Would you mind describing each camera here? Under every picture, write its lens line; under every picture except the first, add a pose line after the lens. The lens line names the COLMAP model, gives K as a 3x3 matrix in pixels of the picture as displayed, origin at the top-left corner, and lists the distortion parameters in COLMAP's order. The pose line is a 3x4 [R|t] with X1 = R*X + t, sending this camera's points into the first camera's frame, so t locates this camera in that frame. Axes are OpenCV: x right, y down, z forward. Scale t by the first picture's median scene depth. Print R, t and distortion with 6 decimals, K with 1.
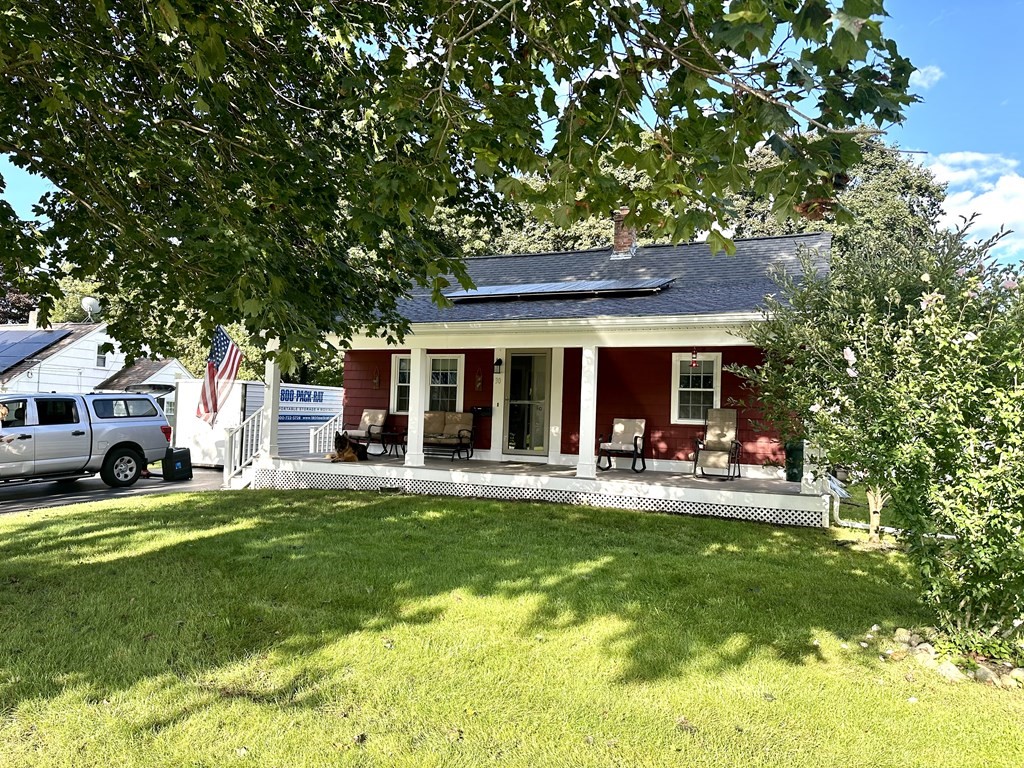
lens RADIAL K [[728.4, 0, 512.0], [0, 728.4, 384.0], [0, 0, 1]] dist [0.152440, -0.313483]
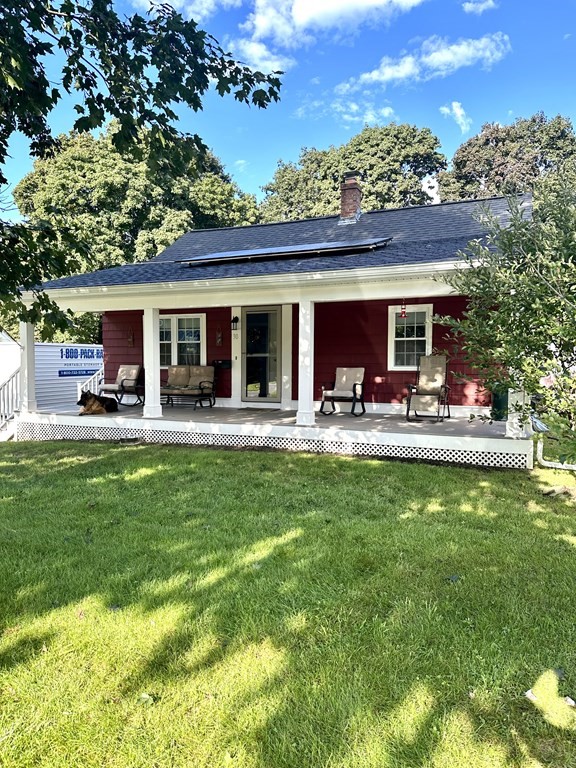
lens RADIAL K [[546.3, 0, 288.0], [0, 546.3, 384.0], [0, 0, 1]] dist [0.152440, -0.313483]
pose [[0.999503, -0.031511, -0.000459, 0.071090], [0.031435, 0.995869, 0.085186, -0.001122], [-0.002227, -0.085158, 0.996365, 0.187183]]
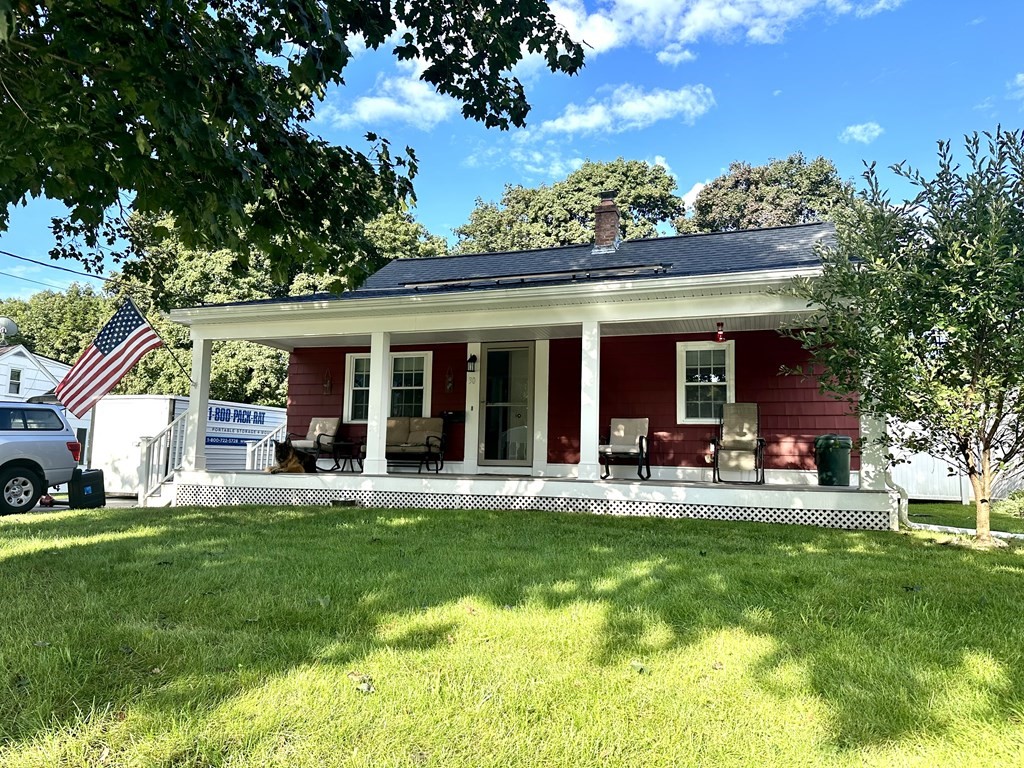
lens RADIAL K [[730.5, 0, 512.0], [0, 730.5, 384.0], [0, 0, 1]] dist [0.111187, -0.167870]
pose [[0.997737, -0.004119, 0.067112, -0.035933], [0.008282, 0.998050, -0.061867, 0.063681], [-0.066727, 0.062283, 0.995825, 0.168453]]
